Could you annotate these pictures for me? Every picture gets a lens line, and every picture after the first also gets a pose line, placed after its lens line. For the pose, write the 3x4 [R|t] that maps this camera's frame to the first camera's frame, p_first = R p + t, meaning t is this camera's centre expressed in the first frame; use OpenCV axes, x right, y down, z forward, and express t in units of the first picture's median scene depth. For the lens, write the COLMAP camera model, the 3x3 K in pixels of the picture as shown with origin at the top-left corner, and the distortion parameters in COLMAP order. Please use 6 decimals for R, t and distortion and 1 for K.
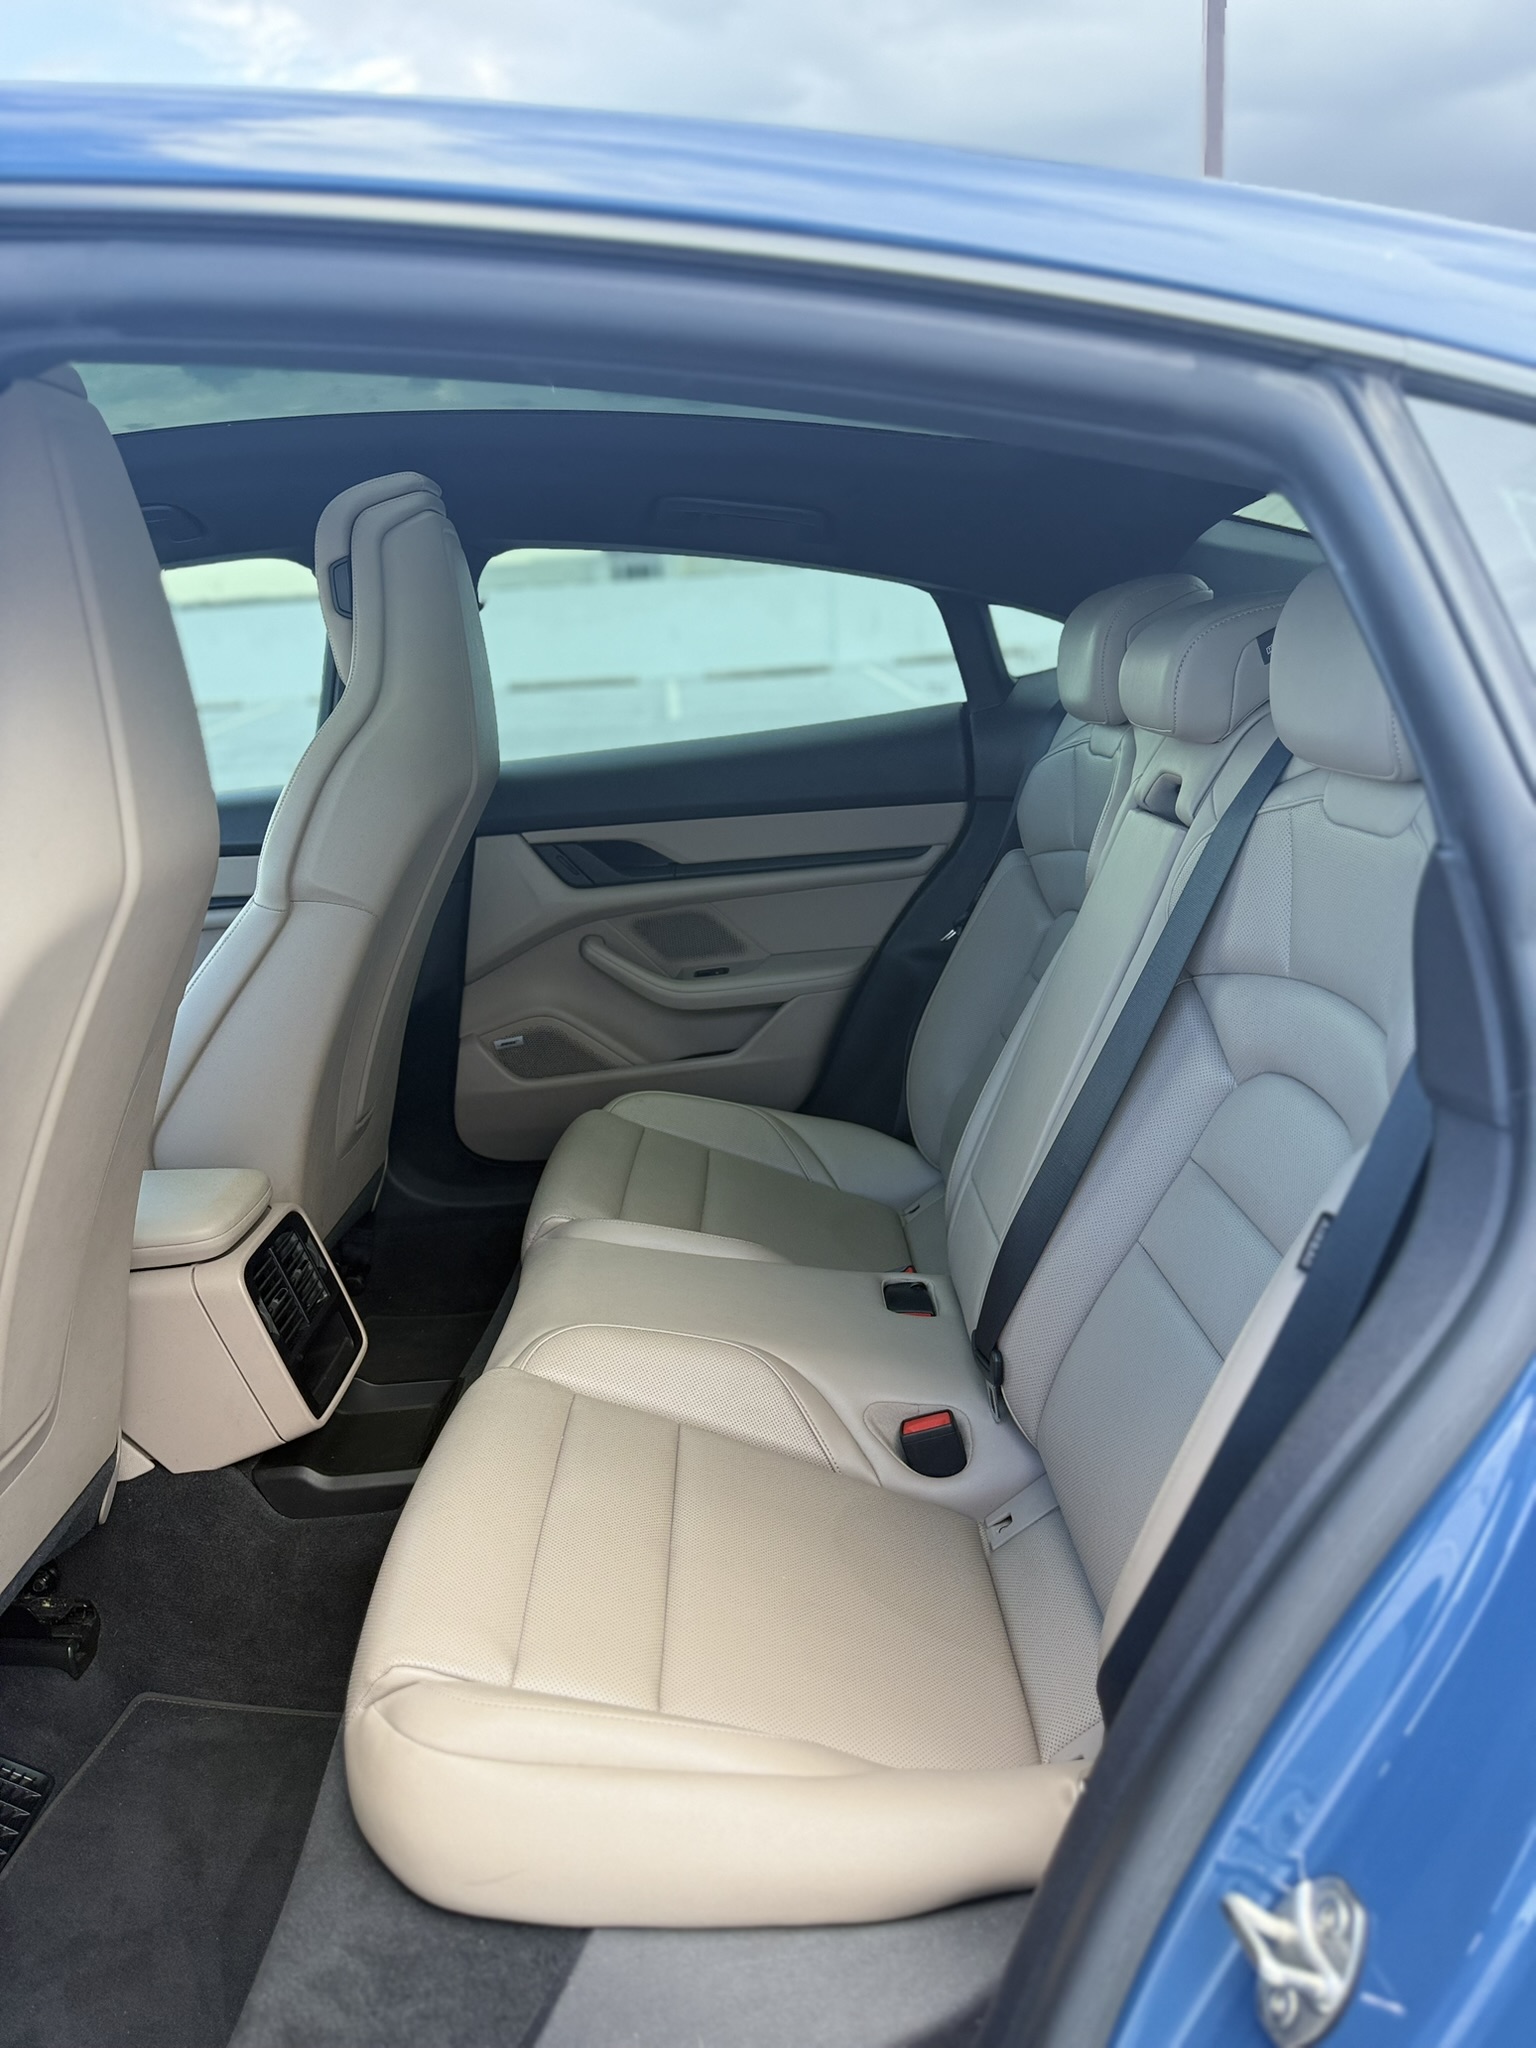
lens RADIAL K [[1447.3, 0, 877.9], [0, 1447.3, 1017.5], [0, 0, 1]] dist [0.034376, -0.048012]
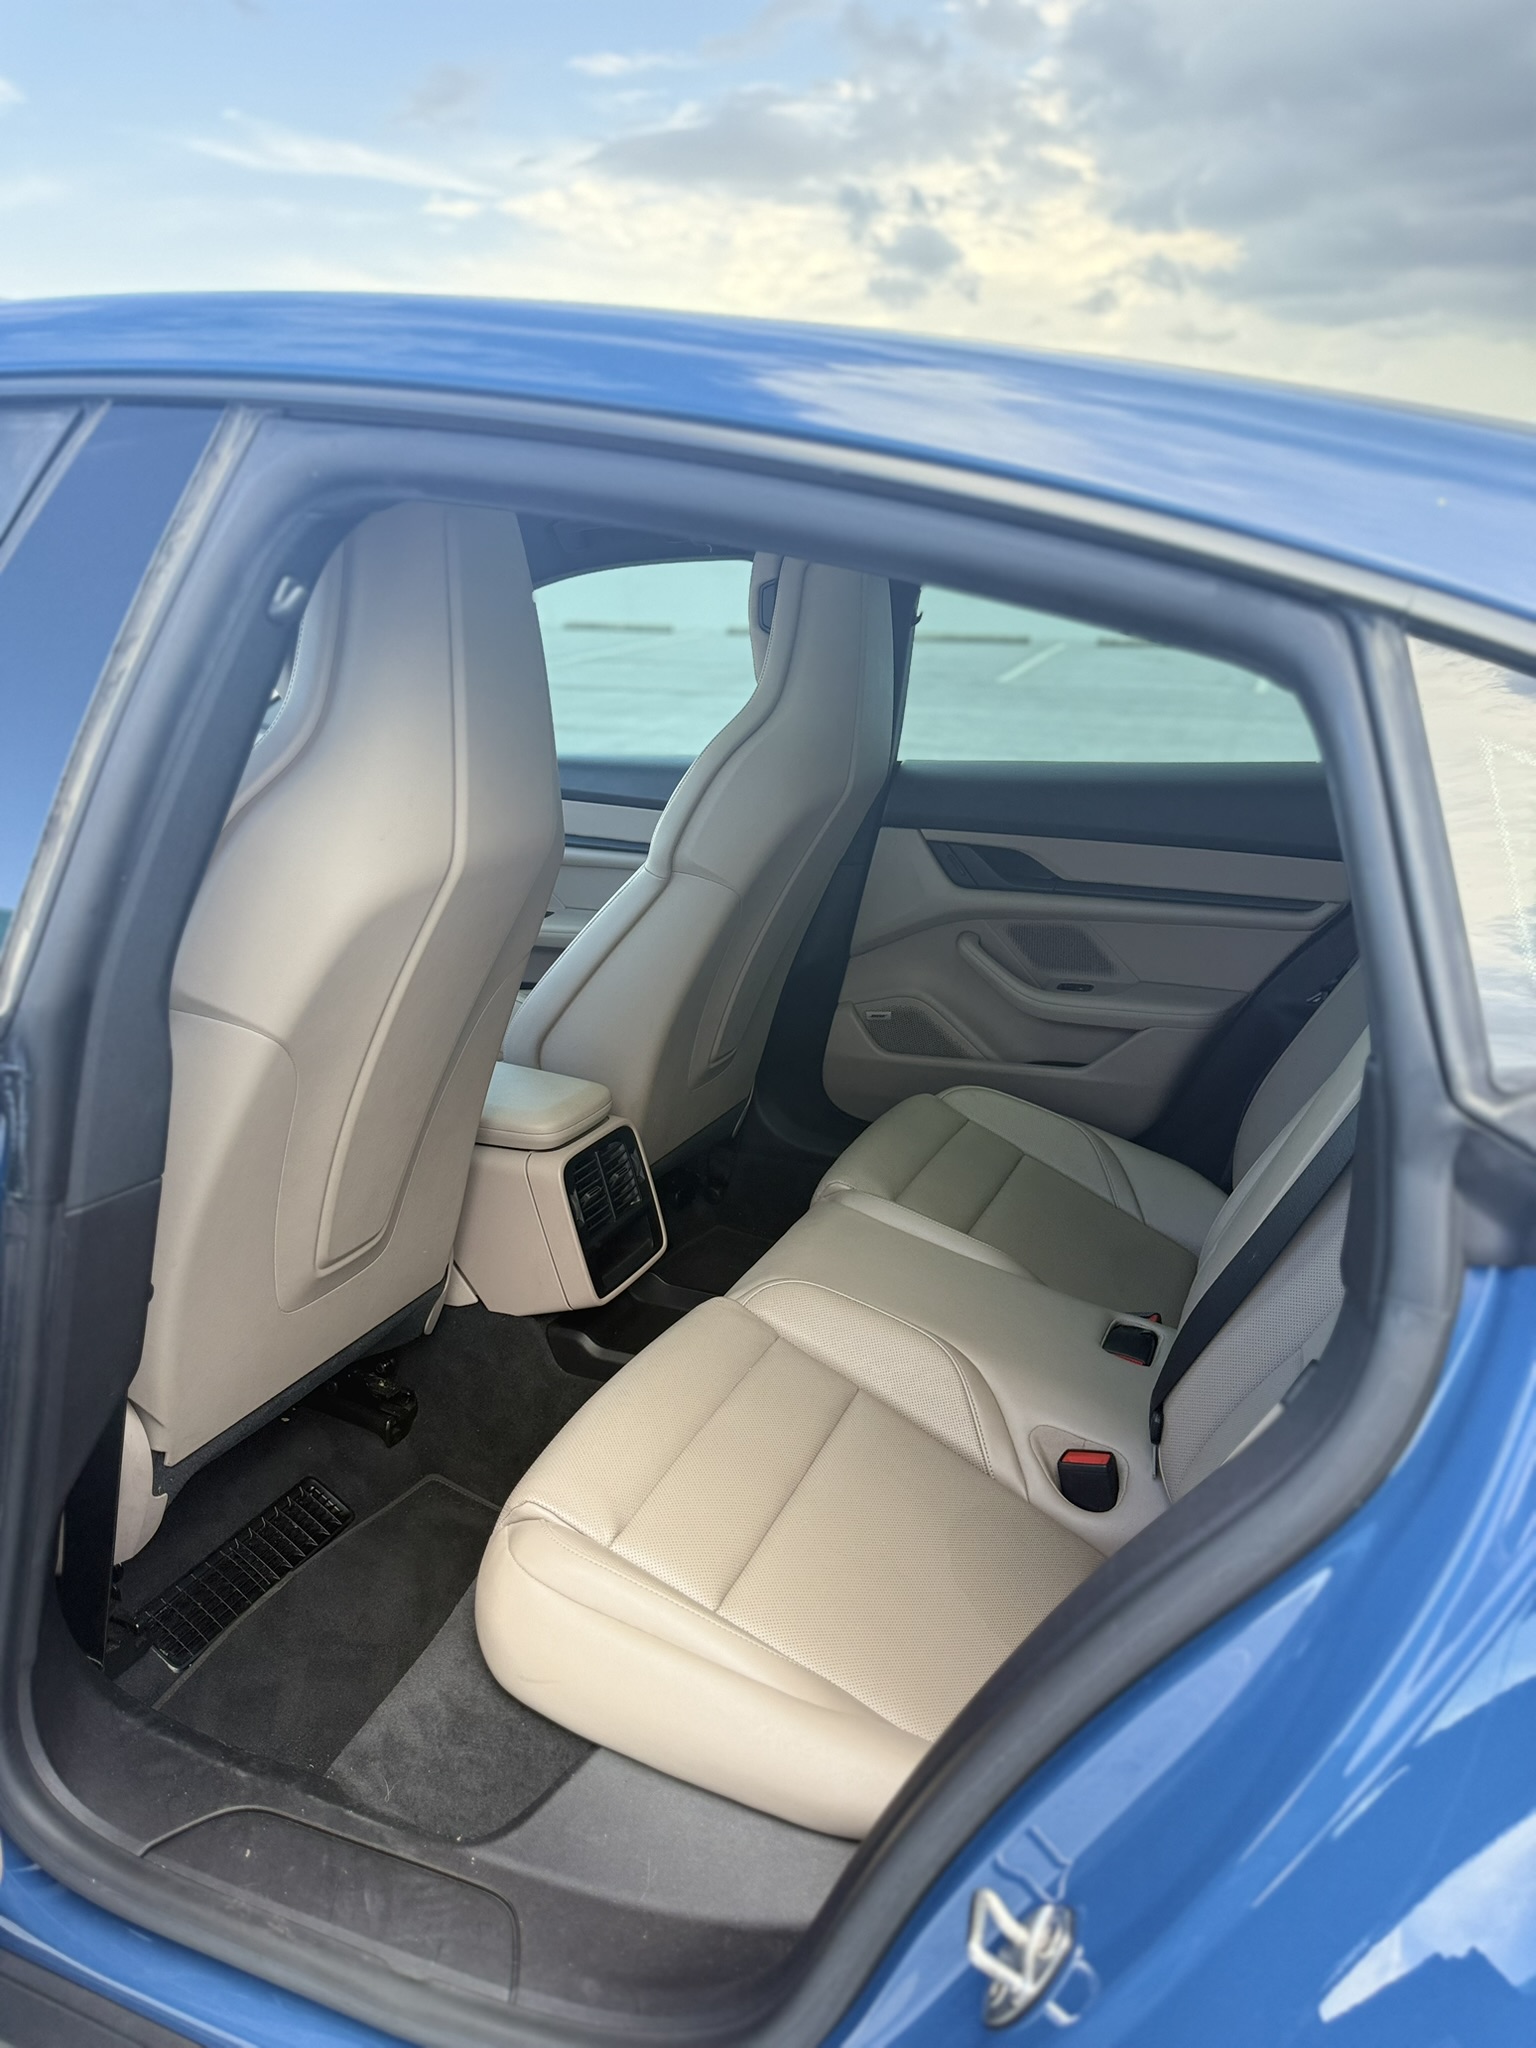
lens RADIAL K [[1447.3, 0, 808.7], [0, 1447.3, 1034.7], [0, 0, 1]] dist [0.034376, -0.048012]
pose [[0.914064, 0.203083, -0.351061, 0.144210], [-0.193867, 0.979091, 0.061612, -0.044370], [0.356233, 0.011742, 0.934323, -0.059106]]
